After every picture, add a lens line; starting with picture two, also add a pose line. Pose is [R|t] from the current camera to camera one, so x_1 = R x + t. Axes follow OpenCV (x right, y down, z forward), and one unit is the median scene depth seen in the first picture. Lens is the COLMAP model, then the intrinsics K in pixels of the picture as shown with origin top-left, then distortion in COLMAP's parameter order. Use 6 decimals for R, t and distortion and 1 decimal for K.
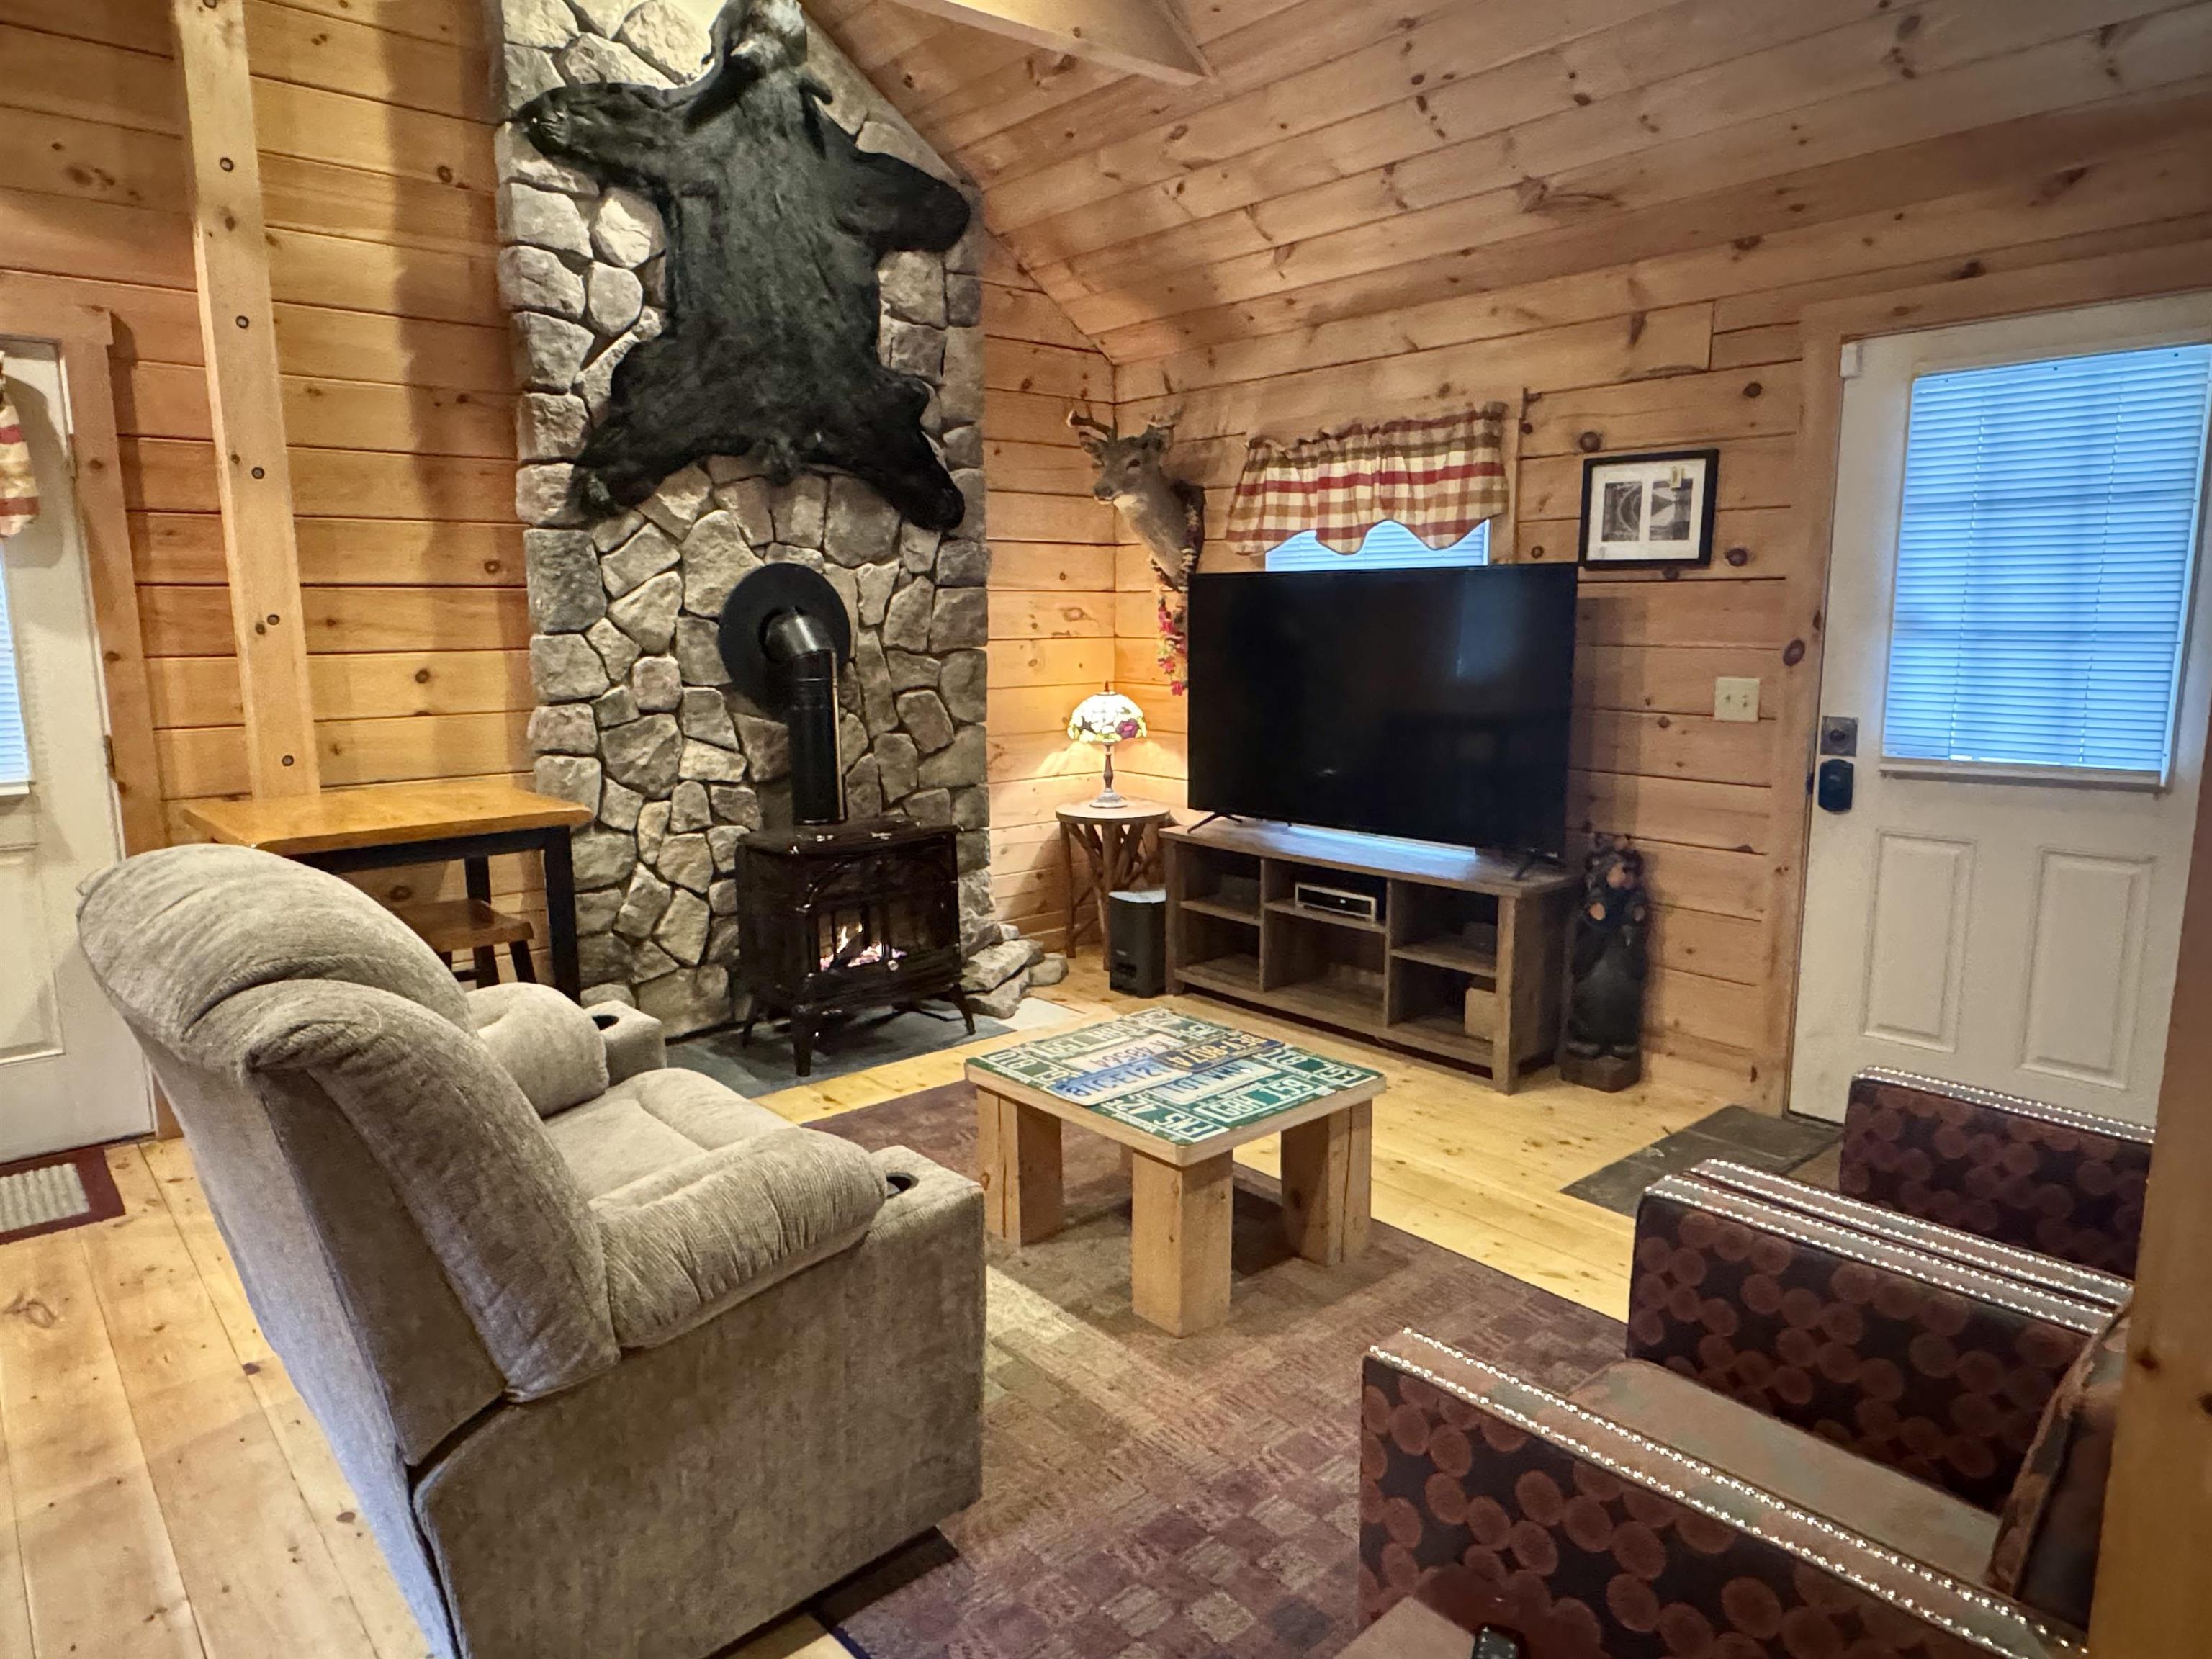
lens RADIAL K [[1402.6, 0, 1095.0], [0, 1402.6, 833.2], [0, 0, 1]] dist [0.002573, 0.002526]
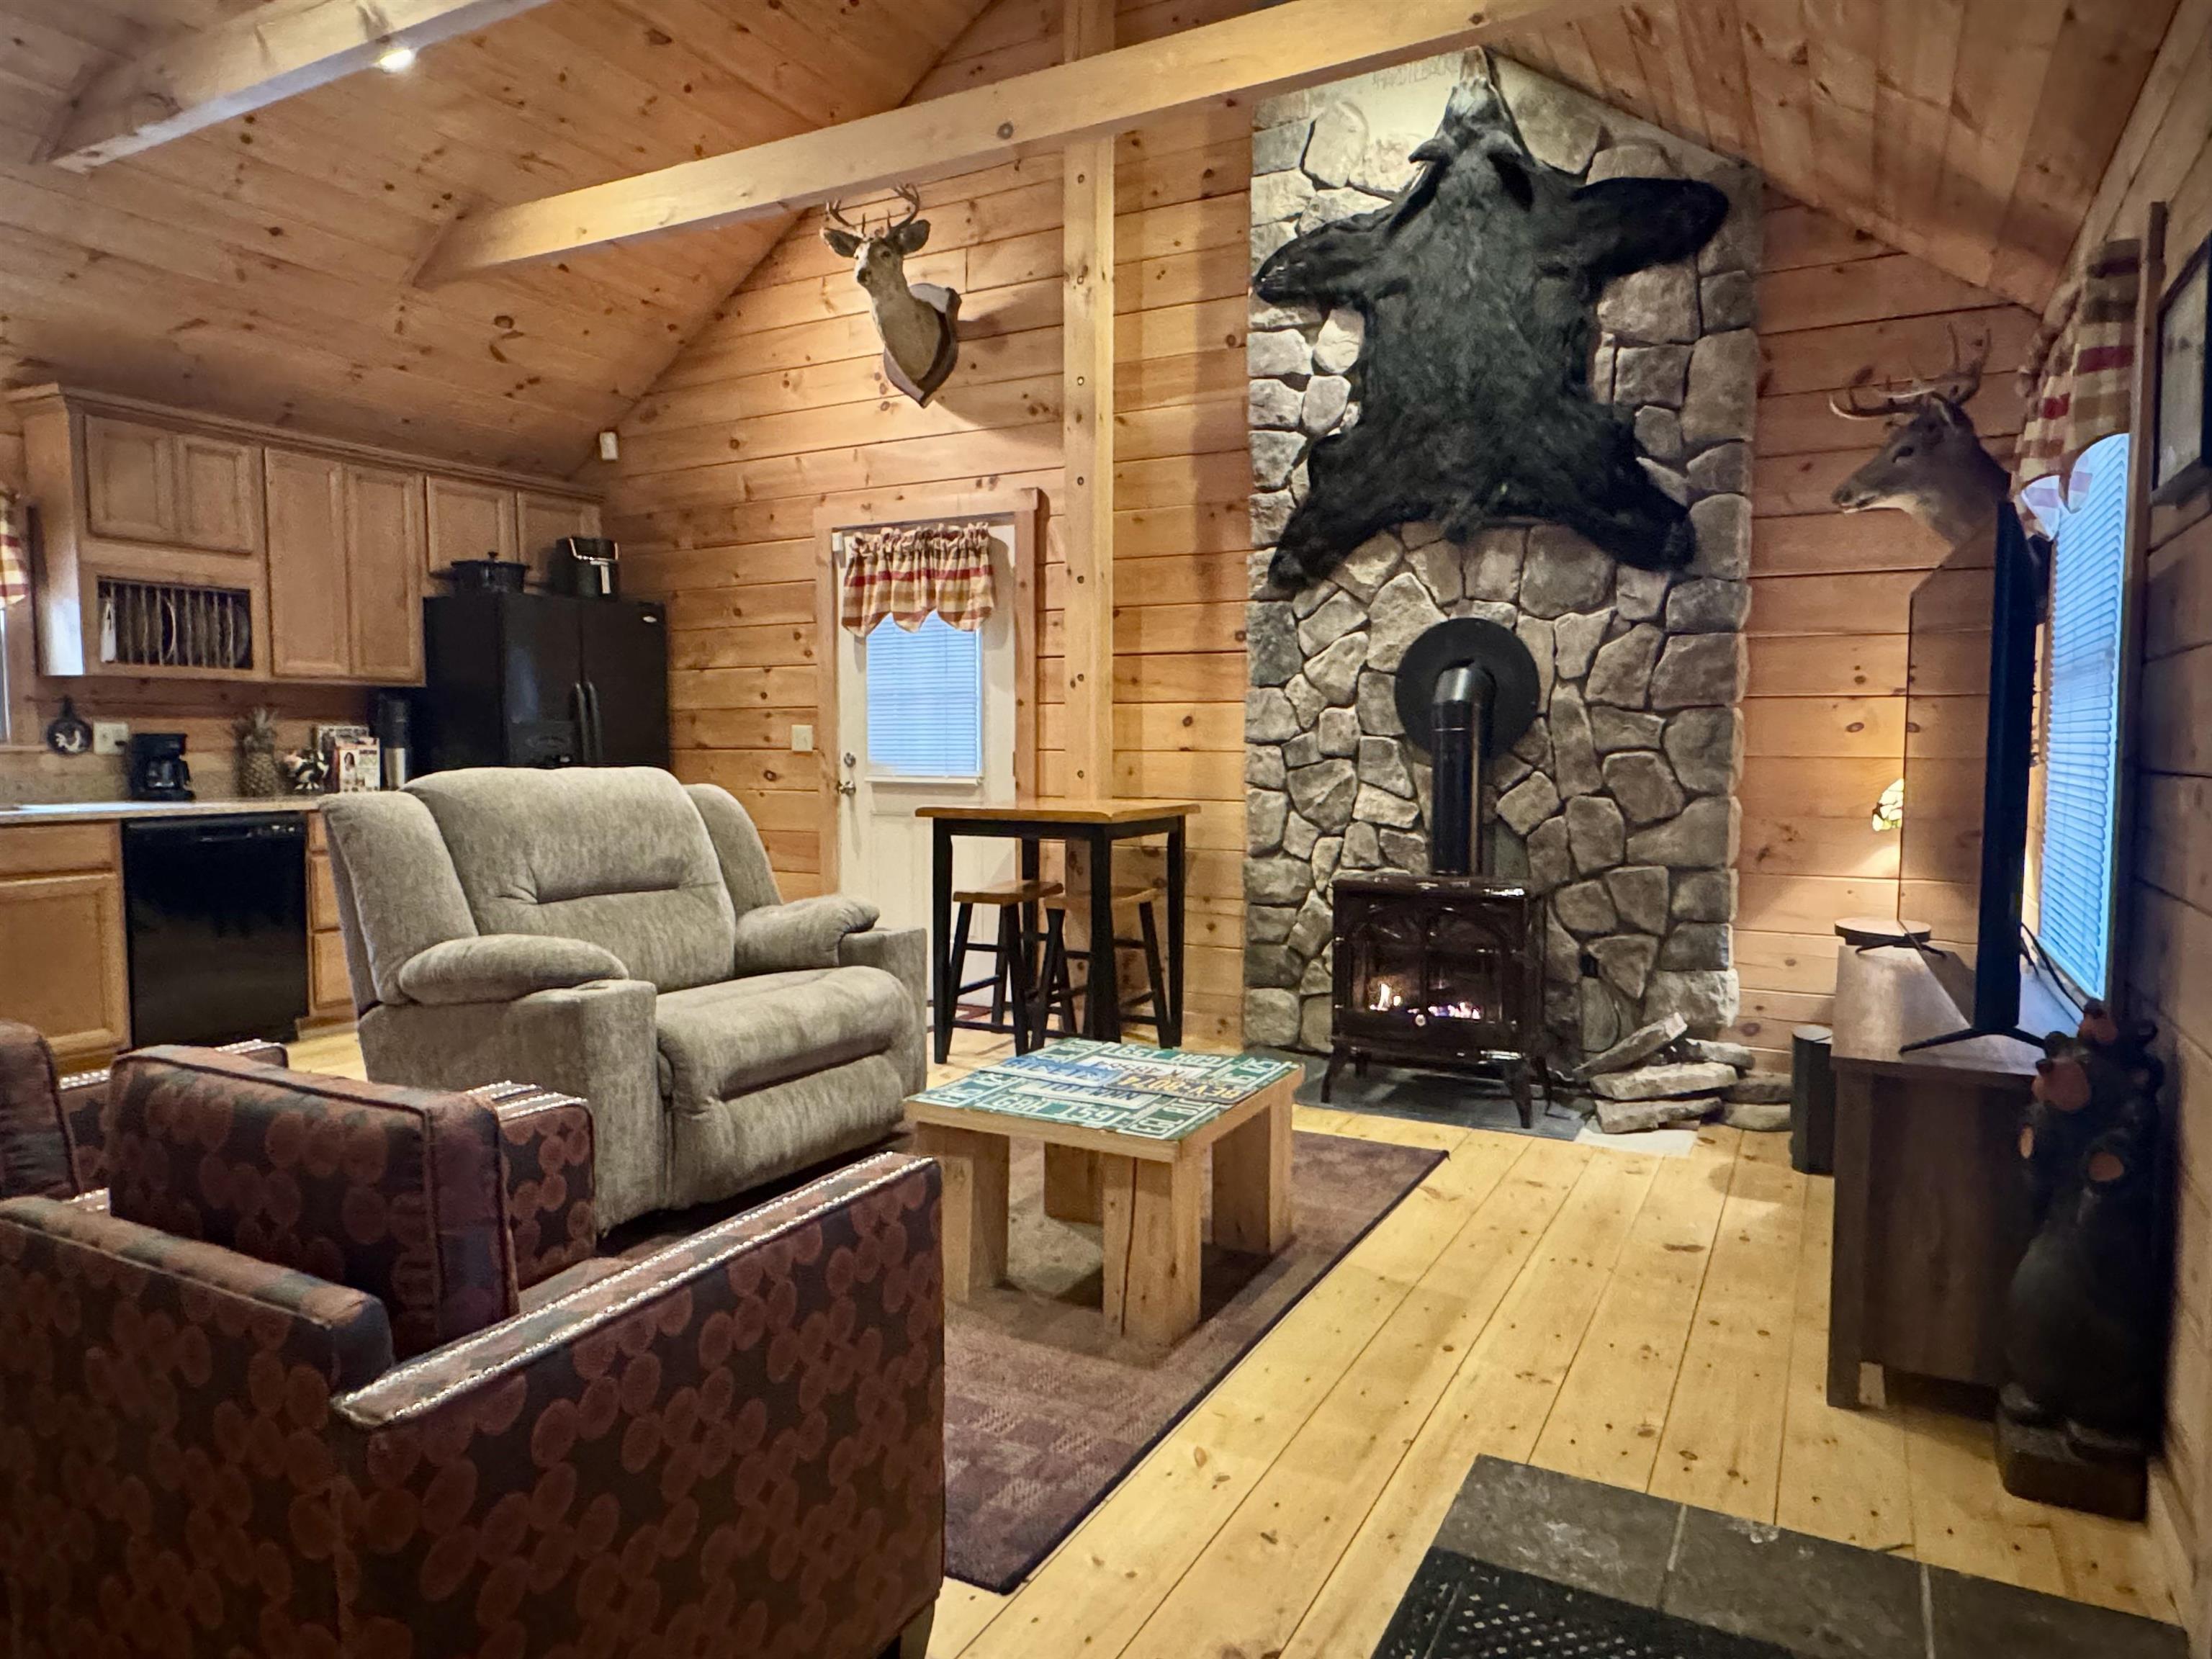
lens RADIAL K [[1402.6, 0, 1092.5], [0, 1402.6, 832.6], [0, 0, 1]] dist [0.002573, 0.002526]
pose [[0.353060, 0.068117, -0.933118, 0.668303], [-0.155186, 0.987794, 0.013391, -0.011414], [0.922641, 0.140079, 0.359322, 0.425870]]
